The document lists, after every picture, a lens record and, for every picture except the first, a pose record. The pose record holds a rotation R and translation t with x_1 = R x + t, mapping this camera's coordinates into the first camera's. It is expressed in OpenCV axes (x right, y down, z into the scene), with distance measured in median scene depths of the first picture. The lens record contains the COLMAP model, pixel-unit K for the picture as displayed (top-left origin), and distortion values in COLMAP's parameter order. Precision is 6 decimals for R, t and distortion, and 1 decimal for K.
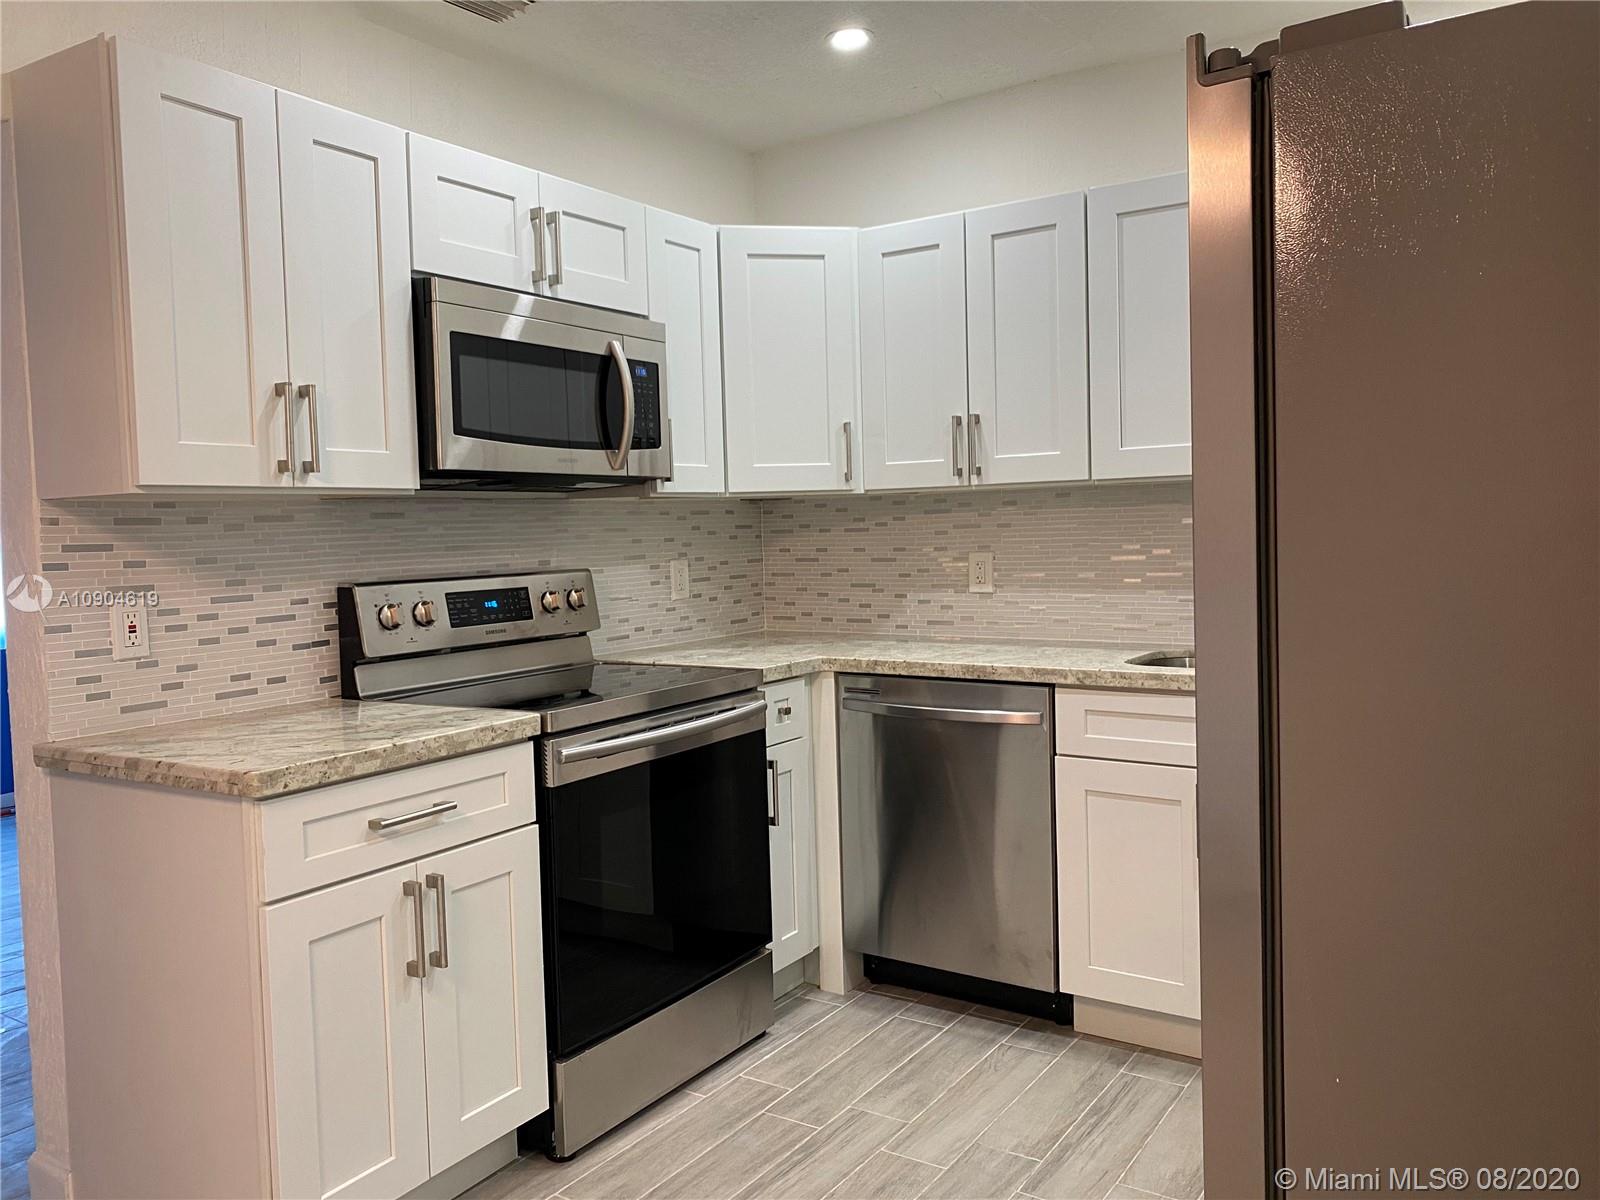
lens RADIAL K [[1220.9, 0, 799.3], [0, 1220.9, 584.3], [0, 0, 1]] dist [0.096117, -0.220625]
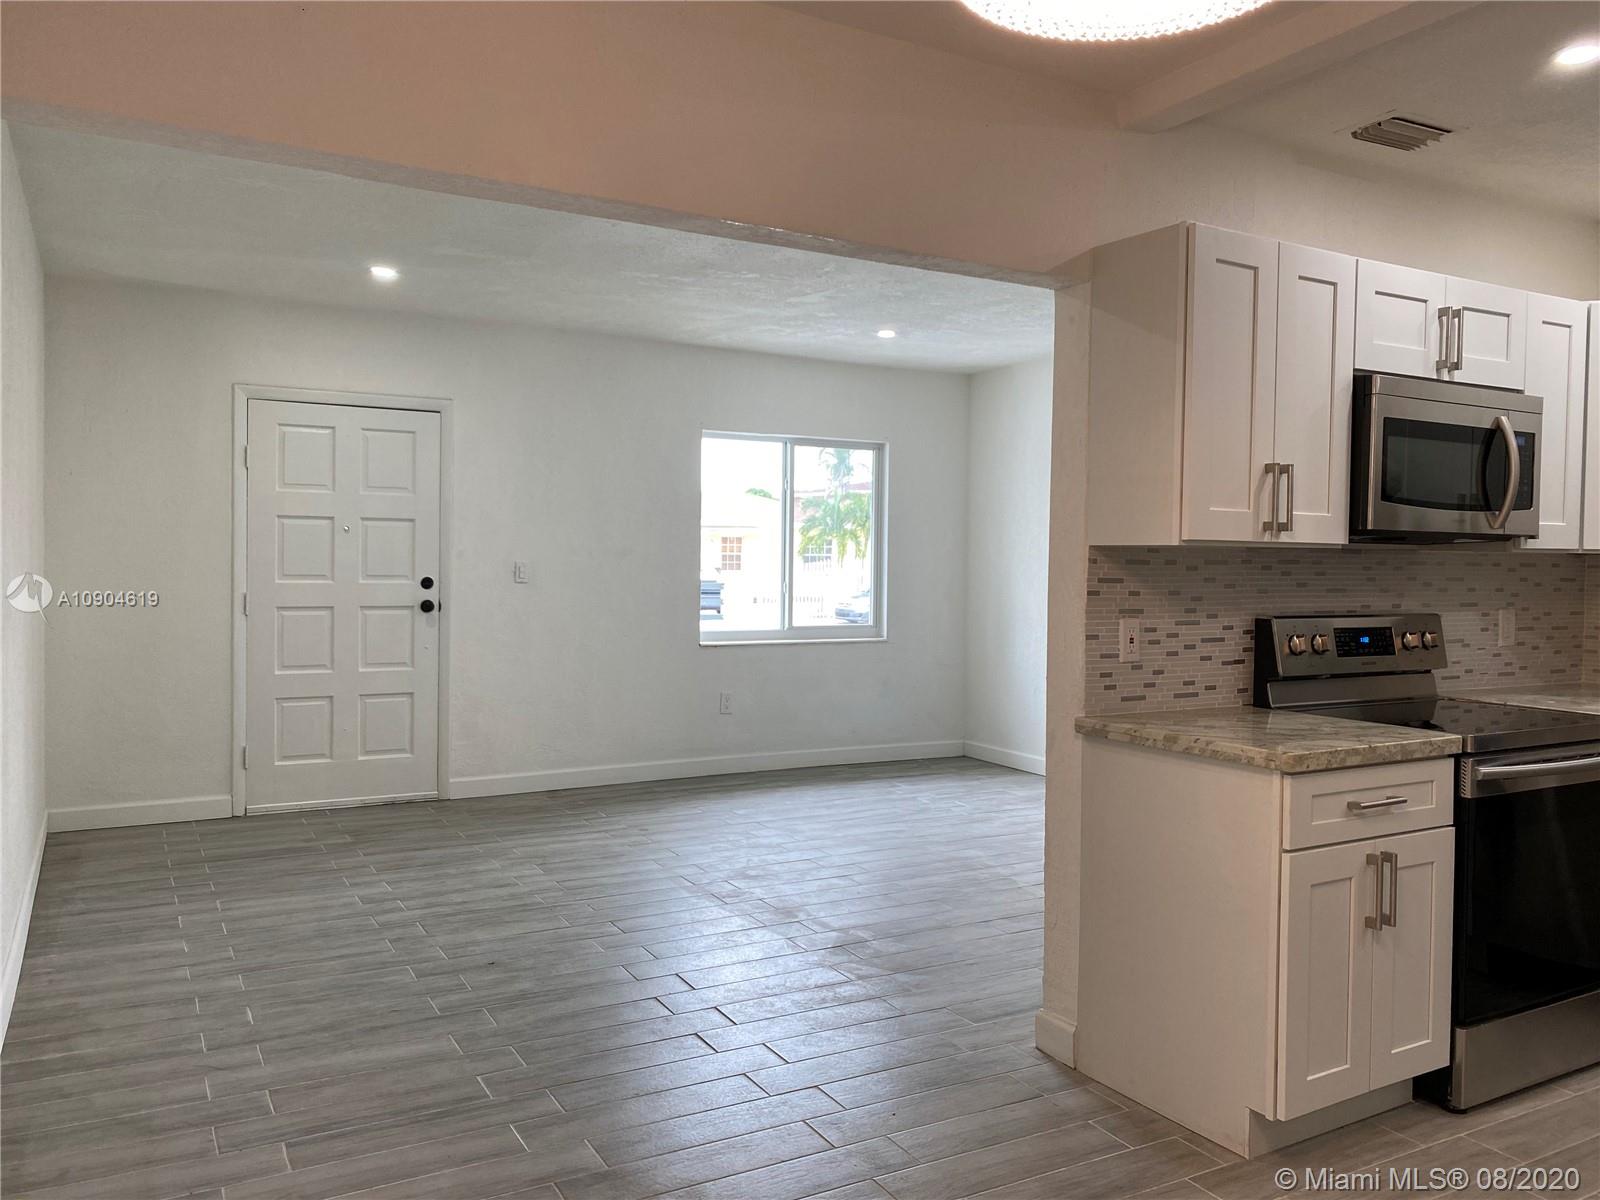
lens RADIAL K [[1226.2, 0, 797.2], [0, 1226.2, 585.7], [0, 0, 1]] dist [0.003380, -0.004368]
pose [[0.885138, 0.052450, -0.462363, -0.216538], [-0.061682, 0.998084, -0.004862, 0.004404], [0.461222, 0.032824, 0.886677, -0.334622]]
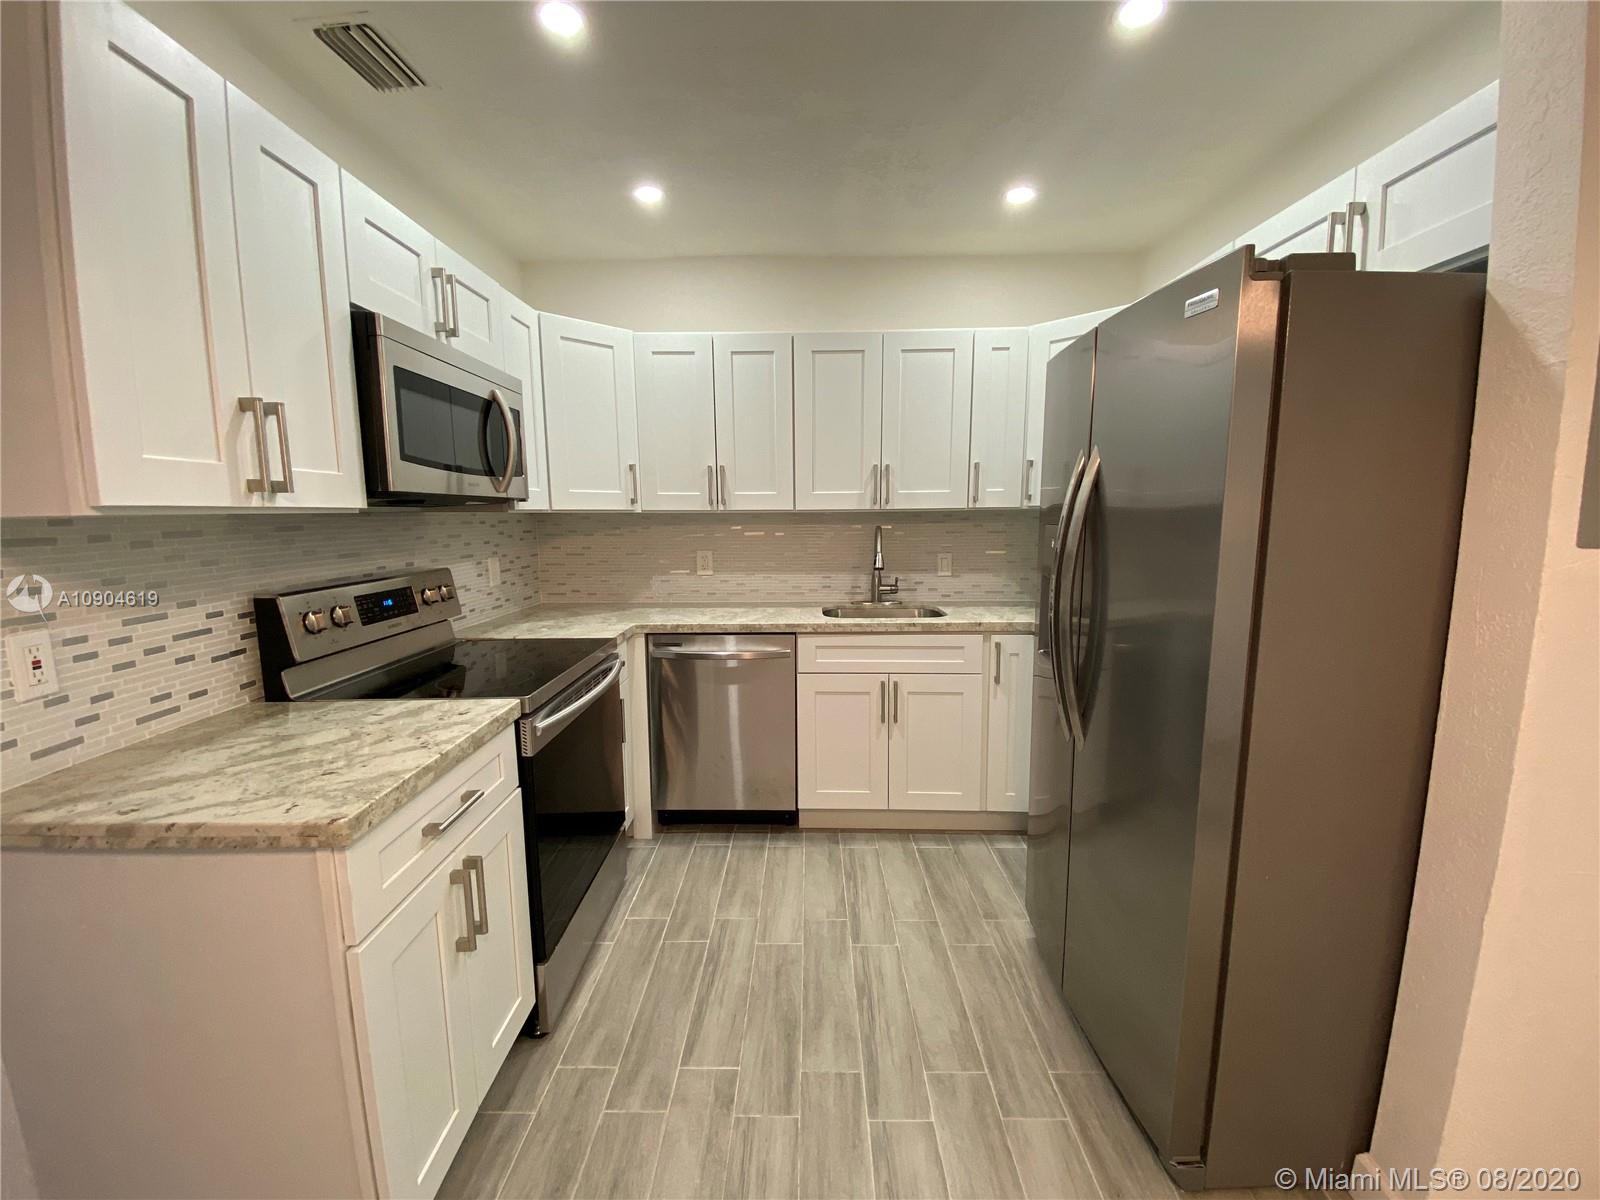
lens RADIAL K [[645.9, 0, 800.4], [0, 645.9, 597.1], [0, 0, 1]] dist [0.027786, -0.025494]
pose [[0.840800, -0.049333, 0.539094, -0.287851], [0.011323, 0.997224, 0.073597, -0.035090], [-0.541228, -0.055777, 0.839024, 0.285930]]
